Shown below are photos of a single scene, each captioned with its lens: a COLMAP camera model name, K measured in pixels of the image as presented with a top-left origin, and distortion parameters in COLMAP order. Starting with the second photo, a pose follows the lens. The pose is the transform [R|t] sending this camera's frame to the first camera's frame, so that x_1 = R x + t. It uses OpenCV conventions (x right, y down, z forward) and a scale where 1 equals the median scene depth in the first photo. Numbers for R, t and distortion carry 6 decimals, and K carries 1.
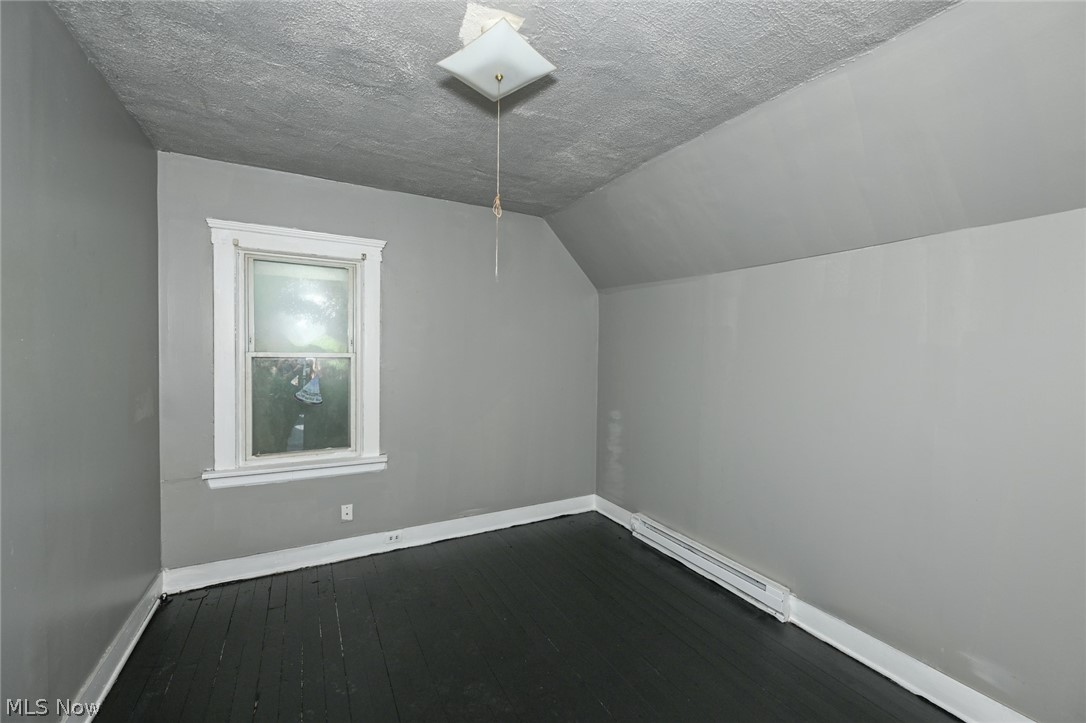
lens RADIAL K [[432.2, 0, 540.7], [0, 432.2, 360.2], [0, 0, 1]] dist [0.000057, 0.000126]
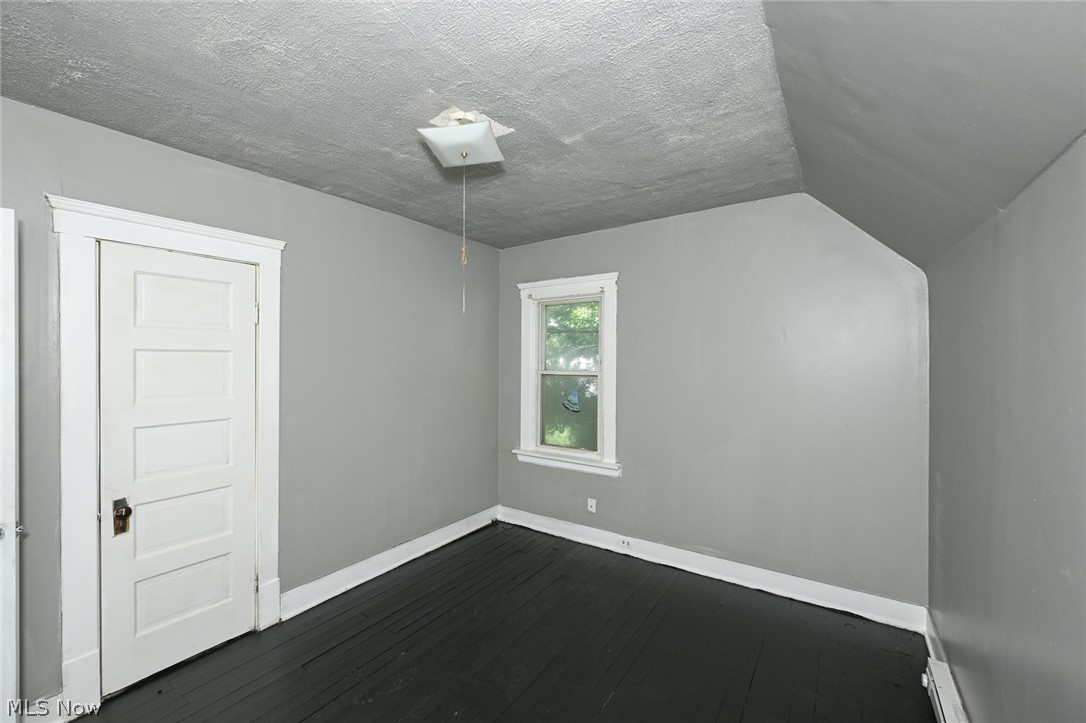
lens RADIAL K [[432.2, 0, 537.4], [0, 432.2, 361.8], [0, 0, 1]] dist [0.000057, 0.000126]
pose [[0.461392, -0.013648, -0.887091, 0.541007], [-0.015976, 0.999592, -0.023689, -0.013025], [0.887052, 0.025102, 0.460986, 0.304646]]
